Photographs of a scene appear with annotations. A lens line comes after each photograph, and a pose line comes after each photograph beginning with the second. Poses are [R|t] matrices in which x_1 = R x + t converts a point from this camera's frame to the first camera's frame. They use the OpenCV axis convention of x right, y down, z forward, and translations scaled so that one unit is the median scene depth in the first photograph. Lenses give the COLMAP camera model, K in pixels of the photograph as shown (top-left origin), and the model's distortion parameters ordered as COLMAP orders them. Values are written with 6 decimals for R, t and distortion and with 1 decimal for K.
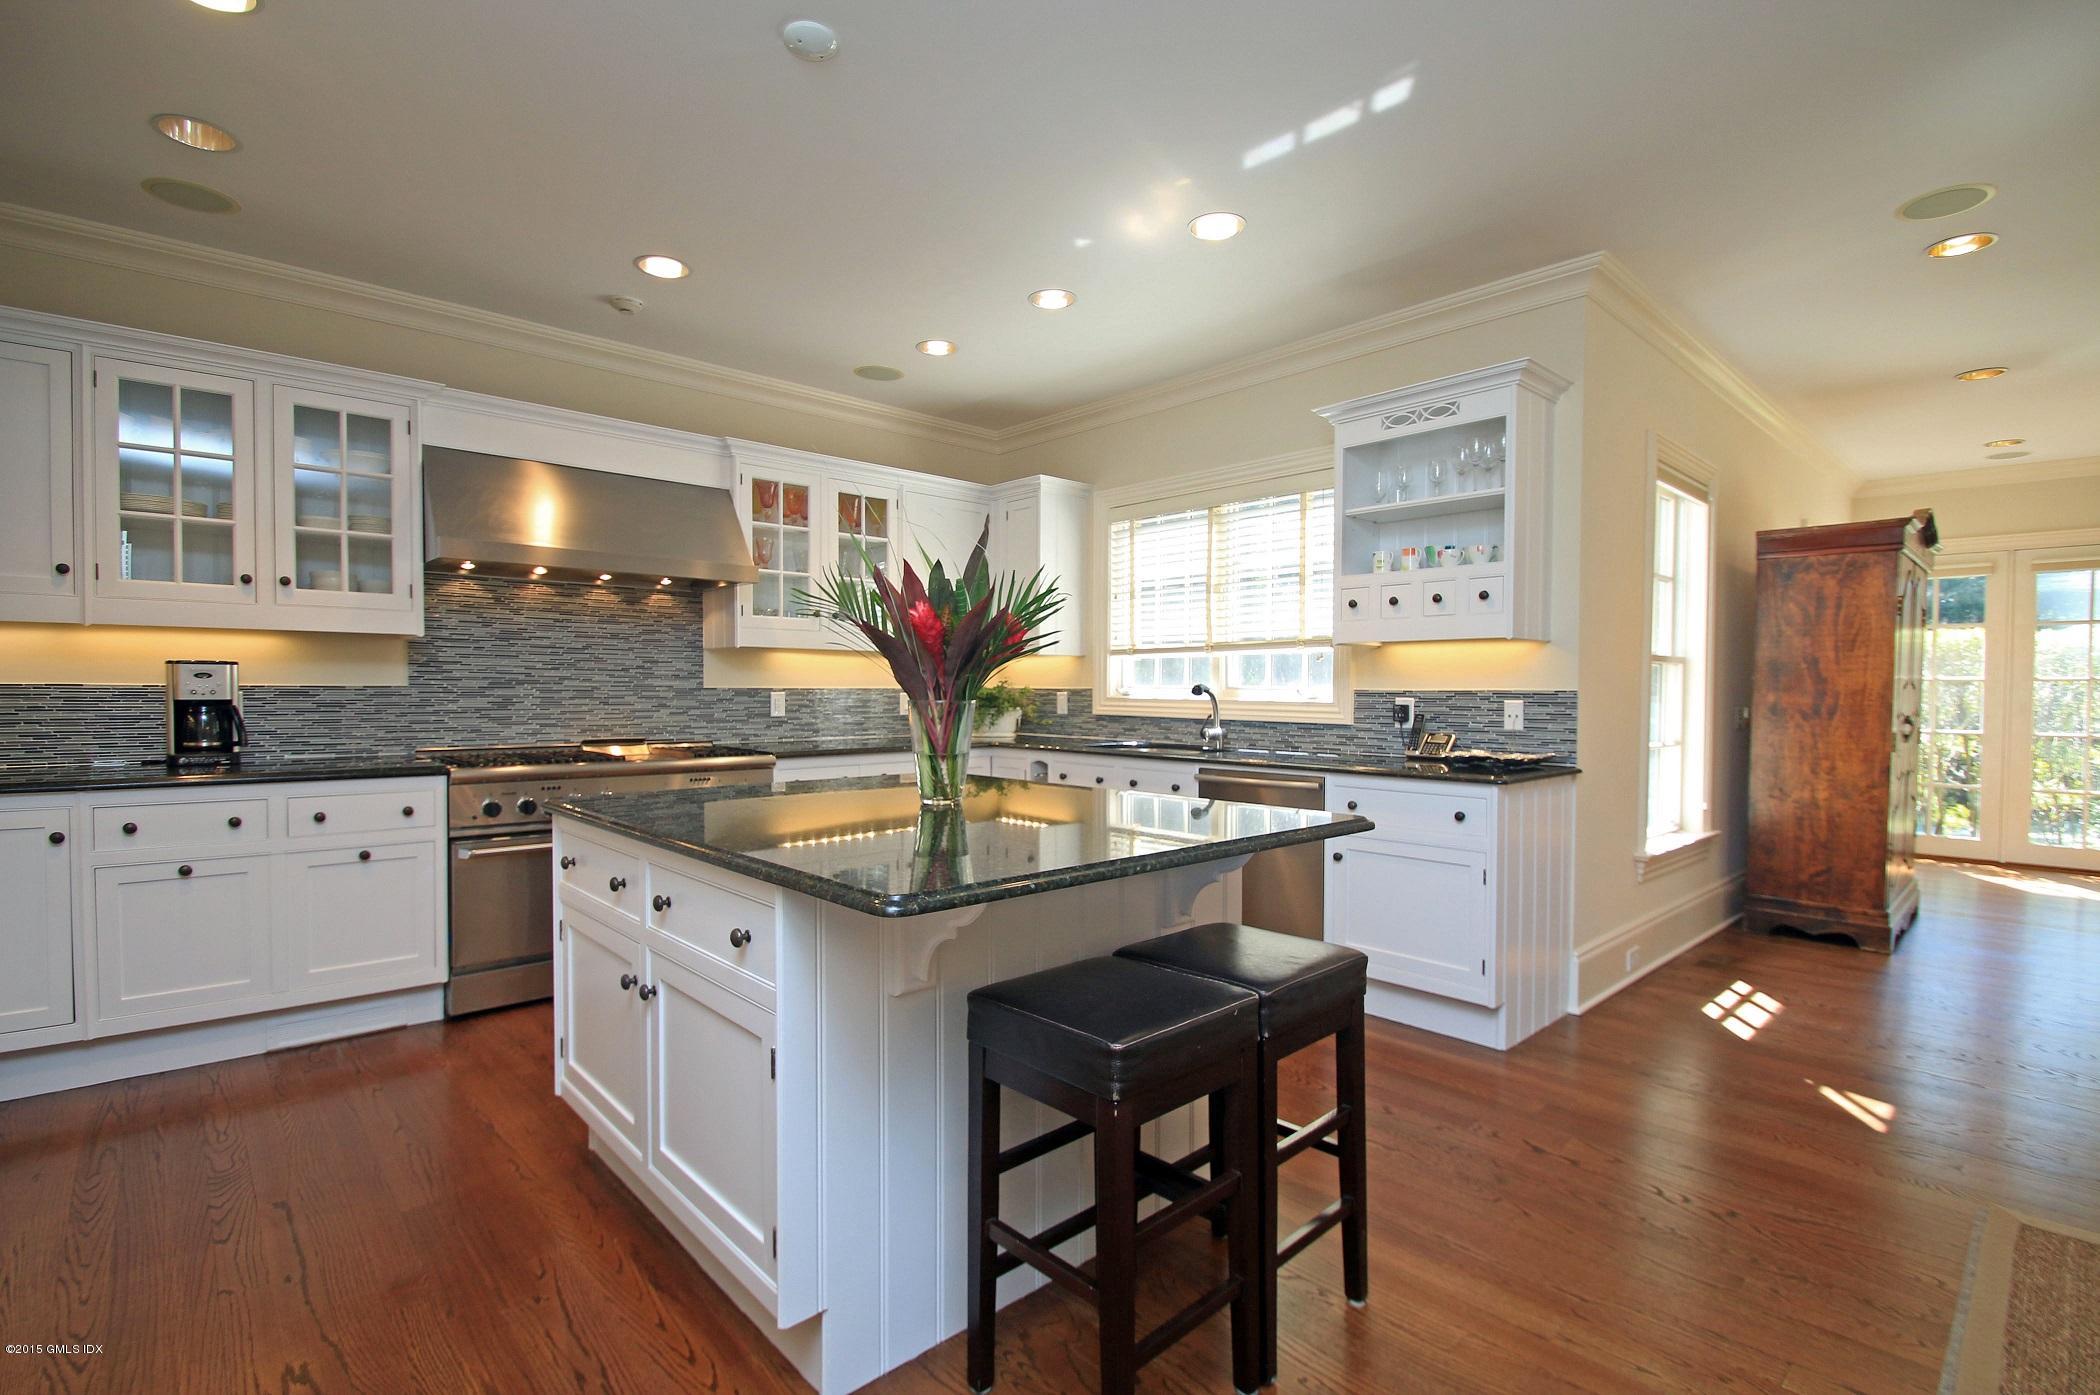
lens RADIAL K [[966.2, 0, 1042.5], [0, 966.2, 717.9], [0, 0, 1]] dist [0.002836, -0.010719]
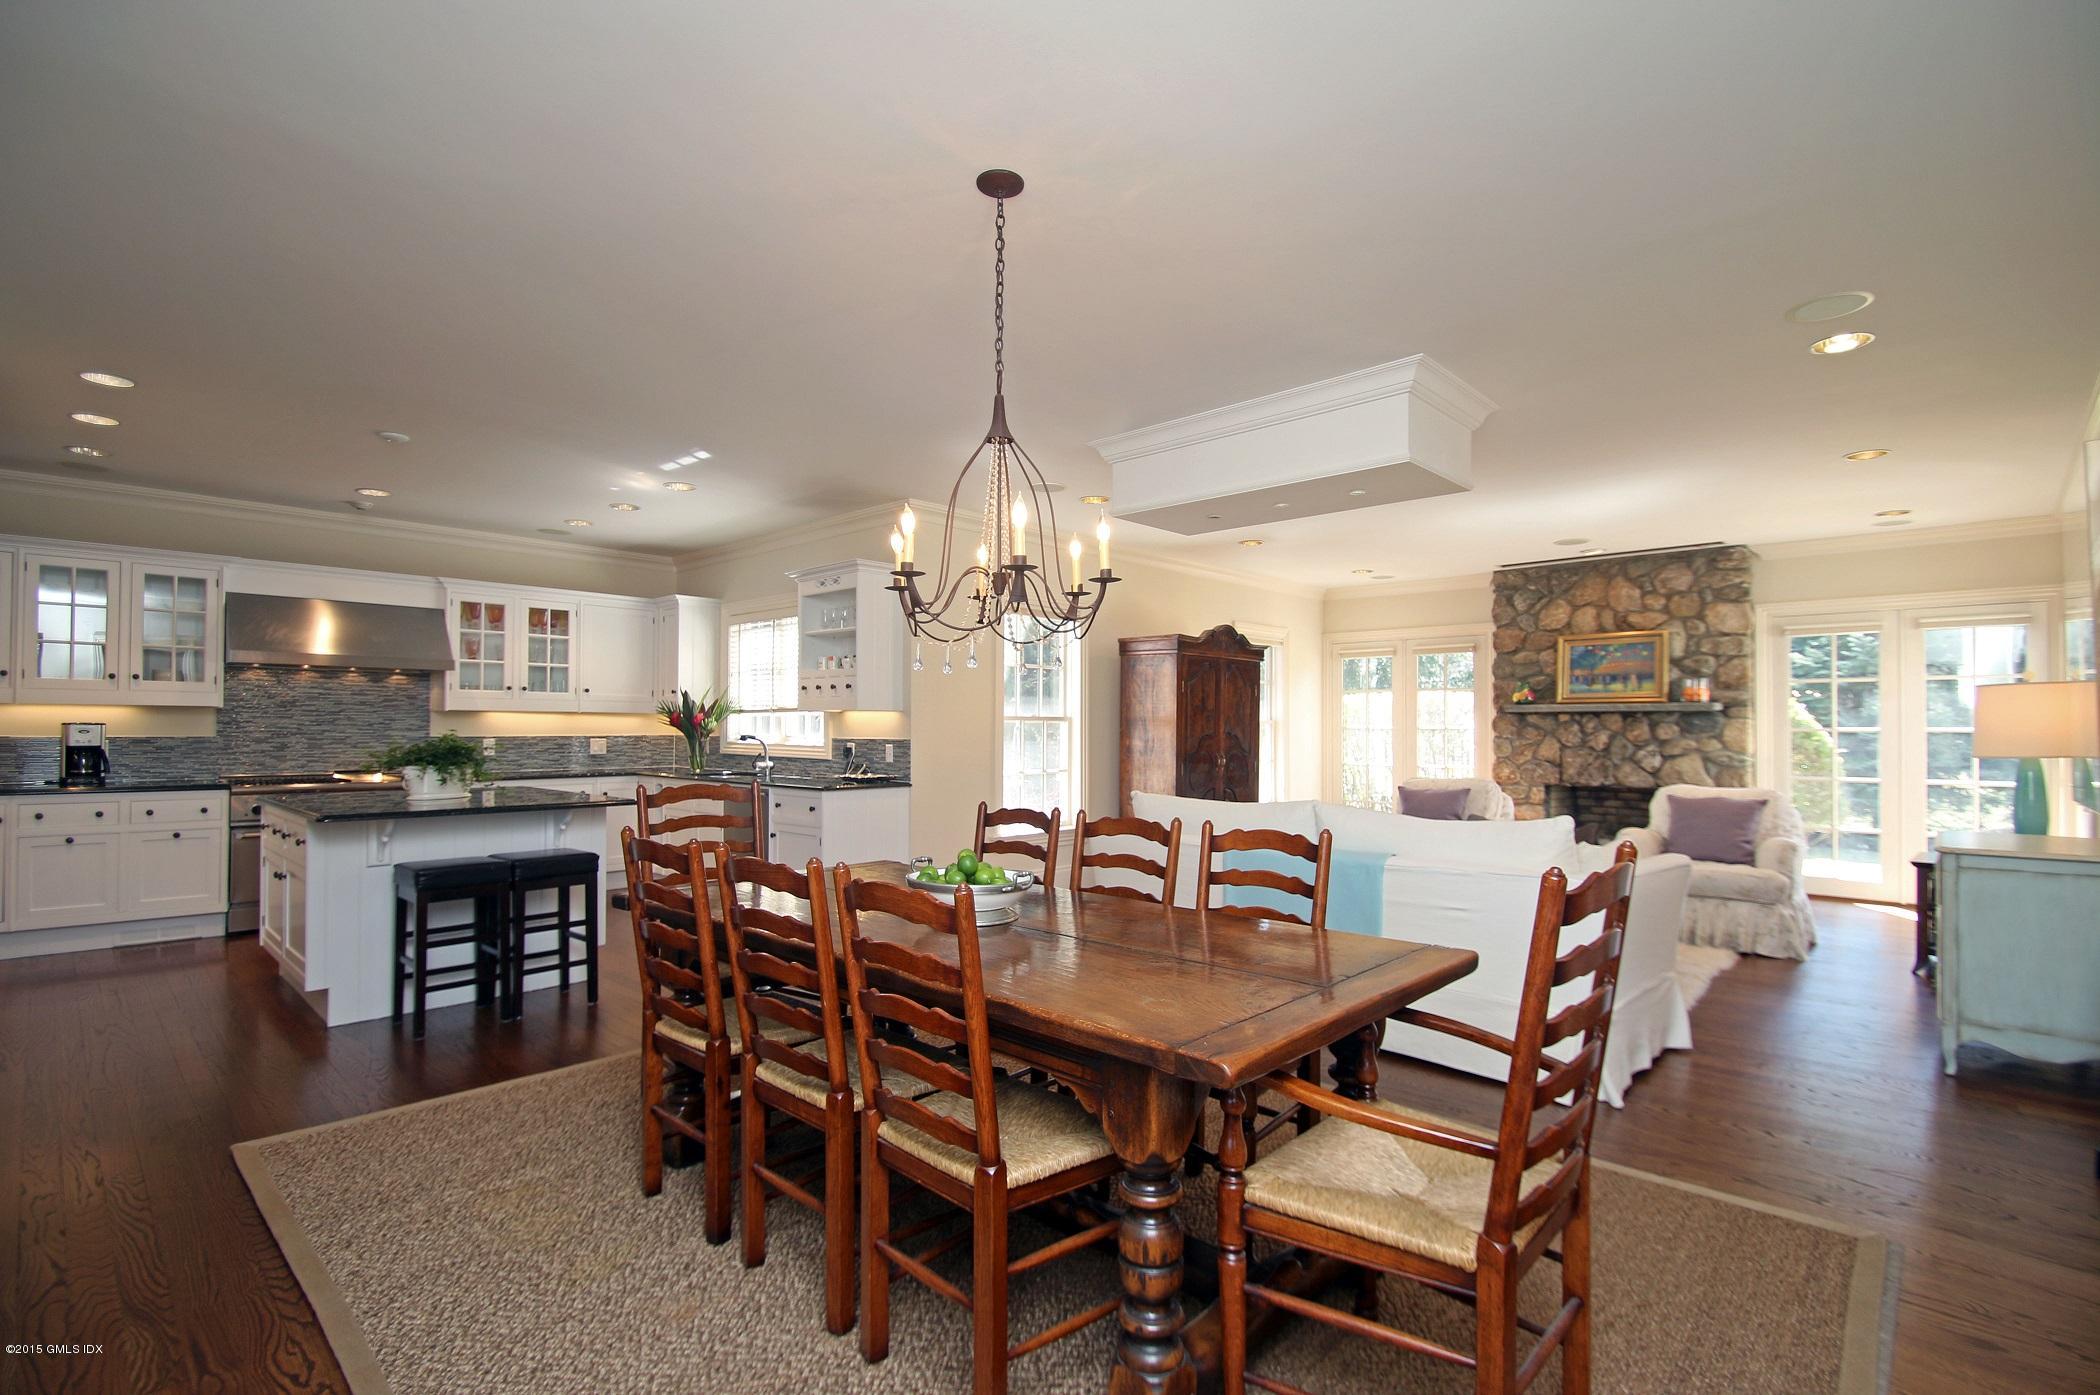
lens RADIAL K [[966.2, 0, 1034.6], [0, 966.2, 716.3], [0, 0, 1]] dist [0.002836, -0.010719]
pose [[0.998031, 0.000591, 0.062718, 0.613911], [0.002133, 0.999057, -0.043357, 0.005814], [-0.062684, 0.043405, 0.997089, -0.699992]]
